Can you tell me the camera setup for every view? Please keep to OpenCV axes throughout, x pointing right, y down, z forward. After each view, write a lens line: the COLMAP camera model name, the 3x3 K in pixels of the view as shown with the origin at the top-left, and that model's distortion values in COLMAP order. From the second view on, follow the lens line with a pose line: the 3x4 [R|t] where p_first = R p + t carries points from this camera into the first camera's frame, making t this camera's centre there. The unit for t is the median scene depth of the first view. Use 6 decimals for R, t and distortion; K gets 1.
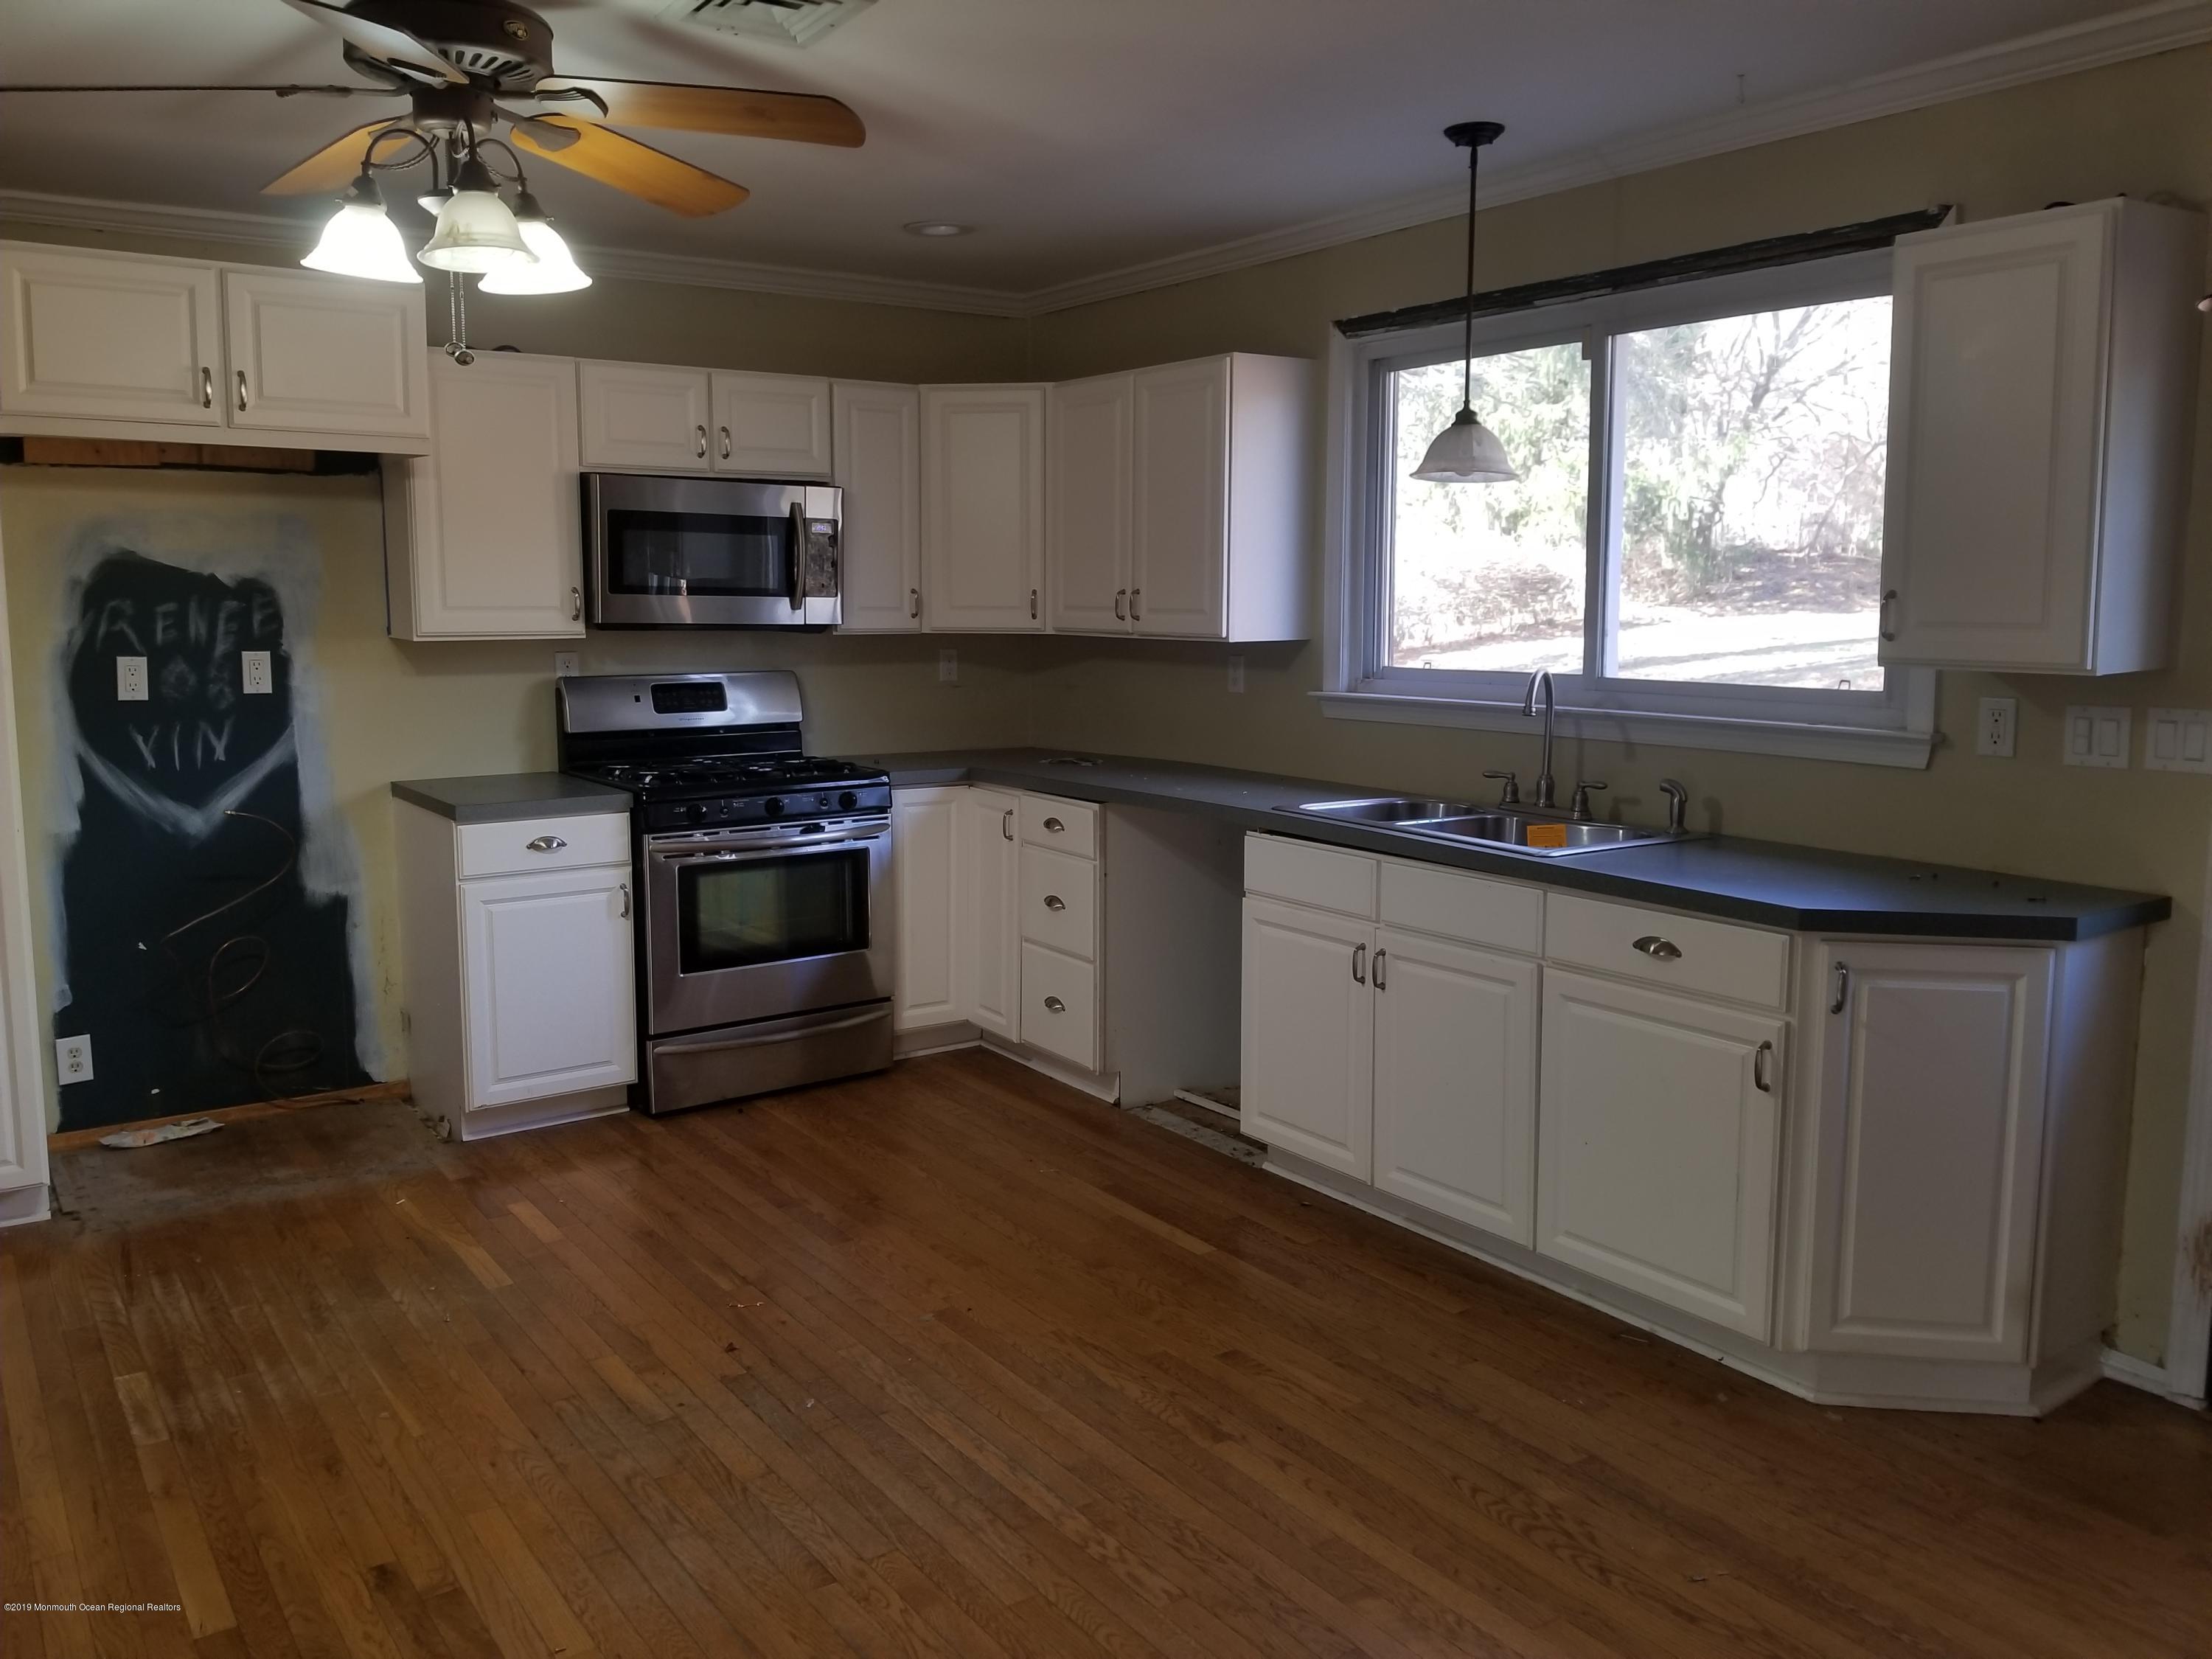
lens RADIAL K [[1703.5, 0, 1055.4], [0, 1703.5, 803.6], [0, 0, 1]] dist [0.087783, -0.129859]
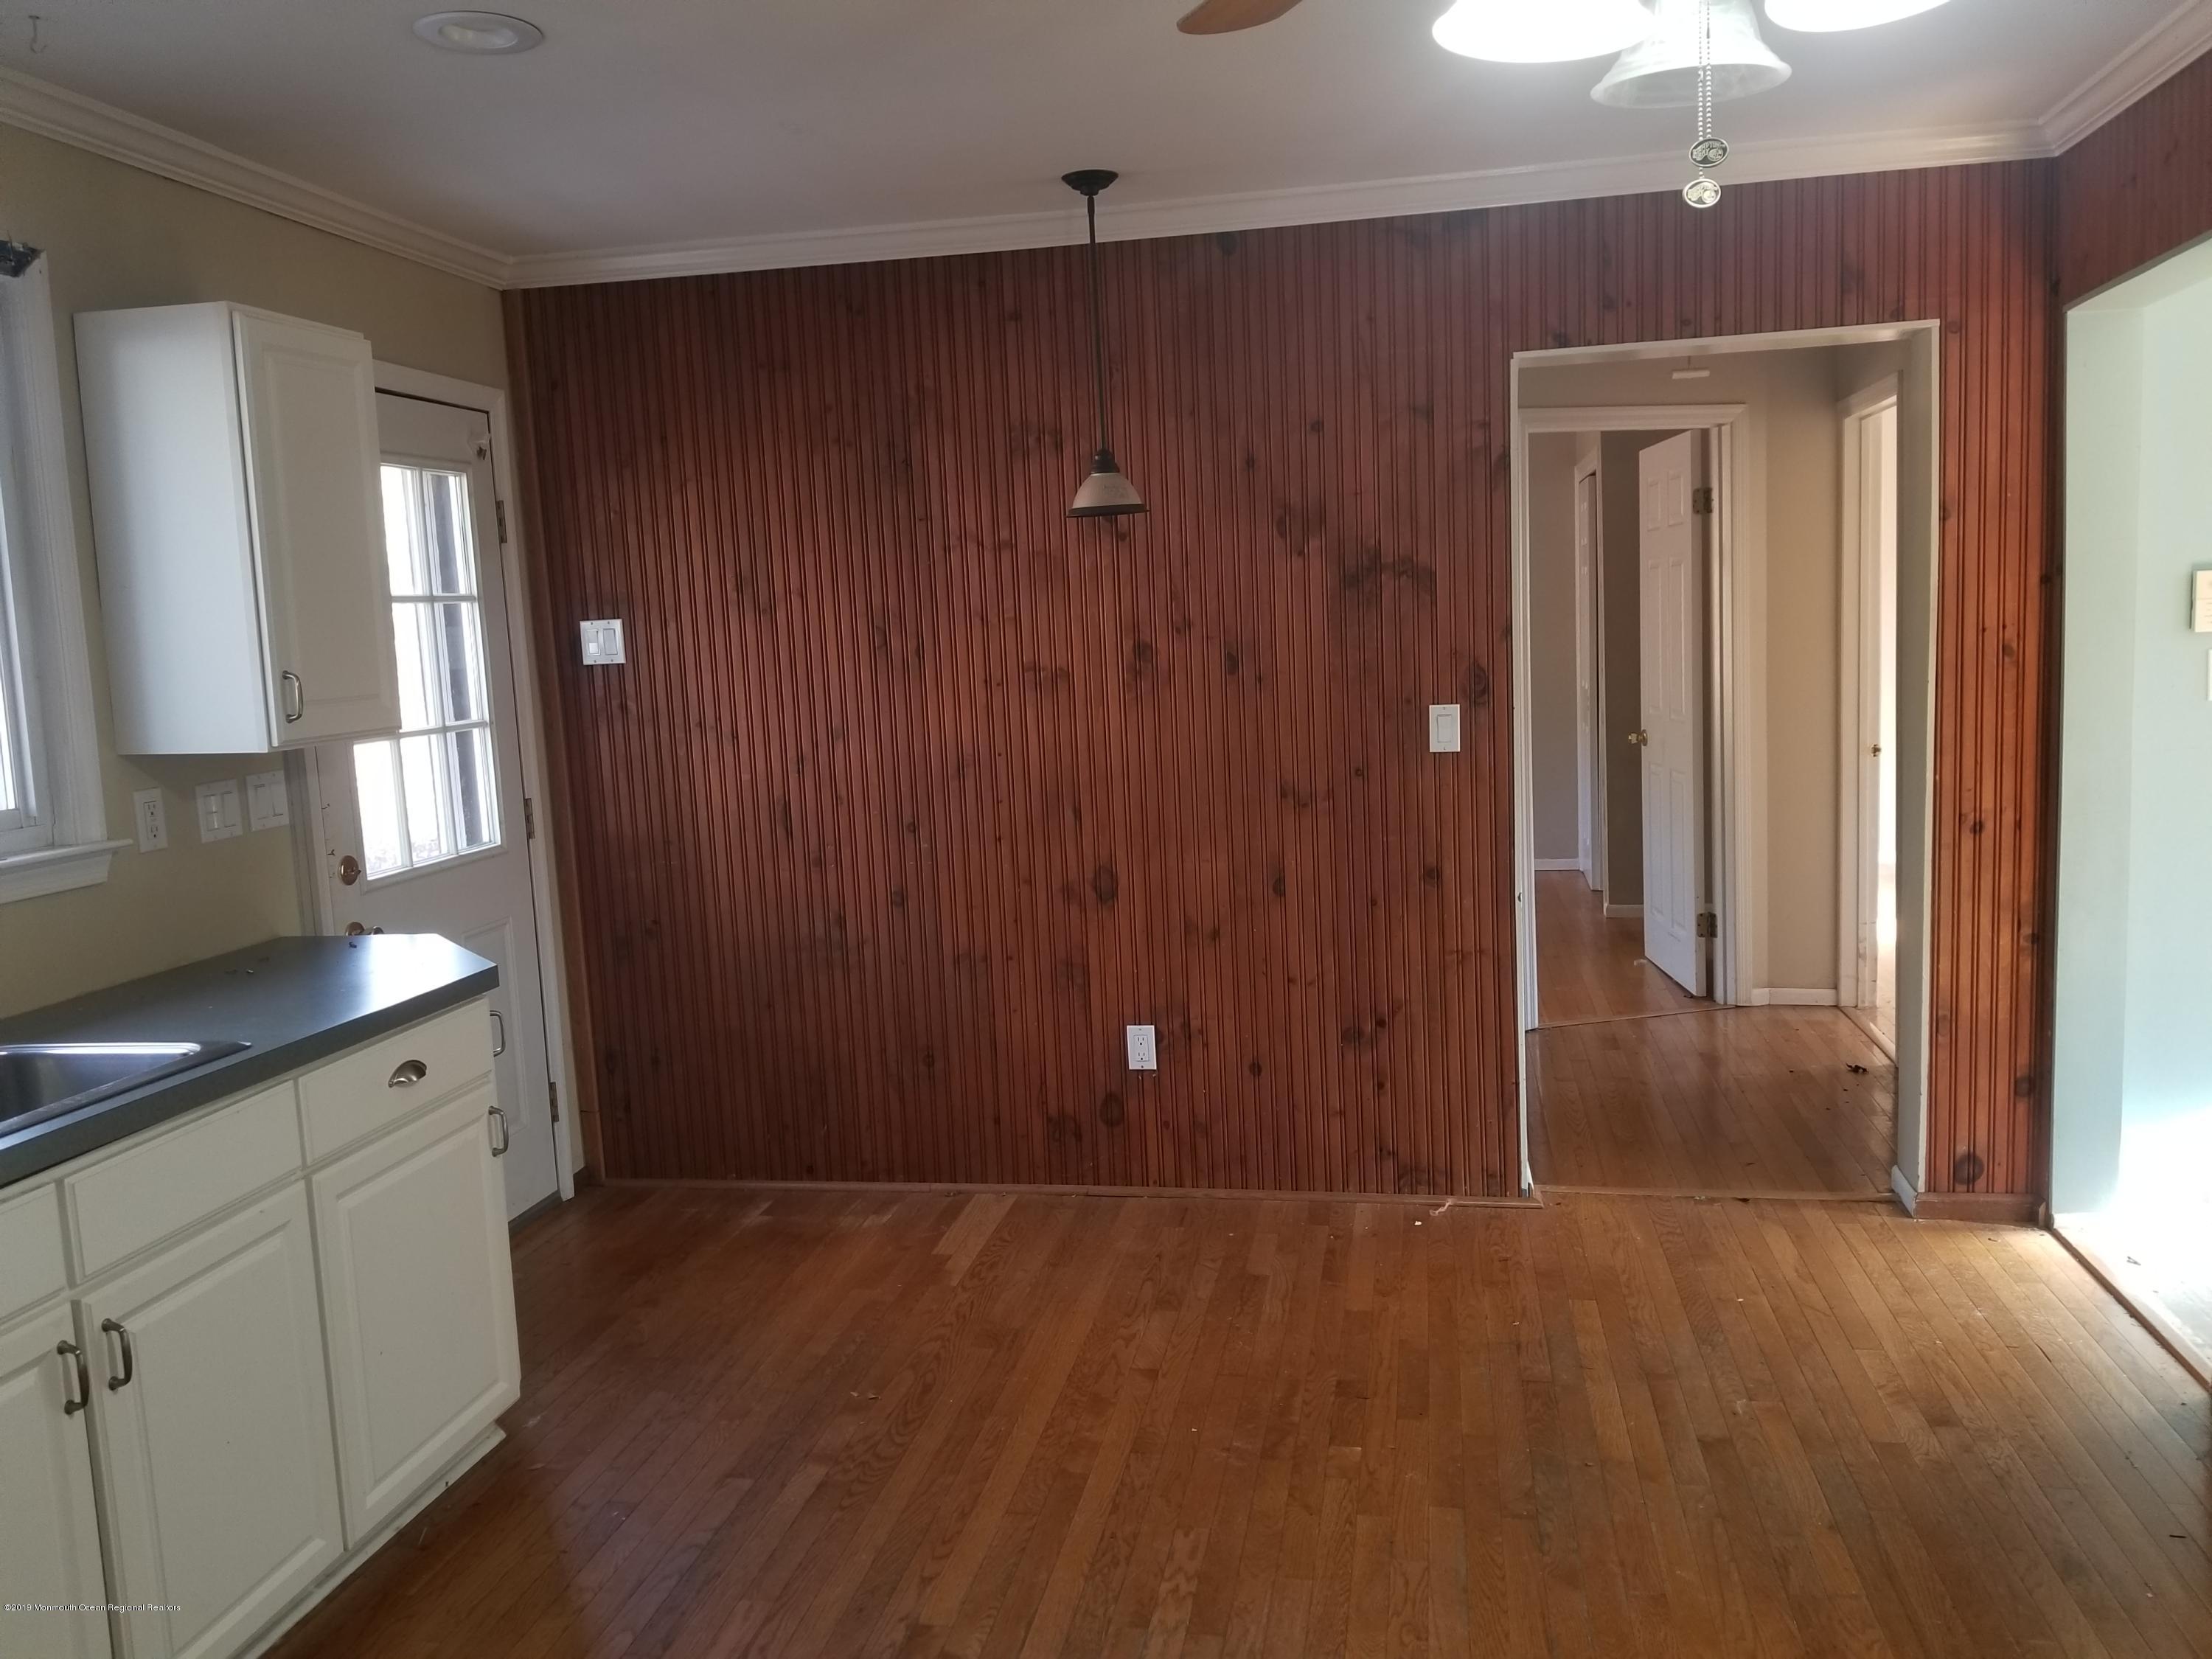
lens RADIAL K [[1712.9, 0, 1100.6], [0, 1712.9, 804.3], [0, 0, 1]] dist [0.127230, -0.210654]
pose [[-0.700546, -0.045404, 0.712162, -0.378283], [0.138445, 0.970365, 0.198053, -0.127055], [-0.700049, 0.237341, -0.673499, 0.948748]]
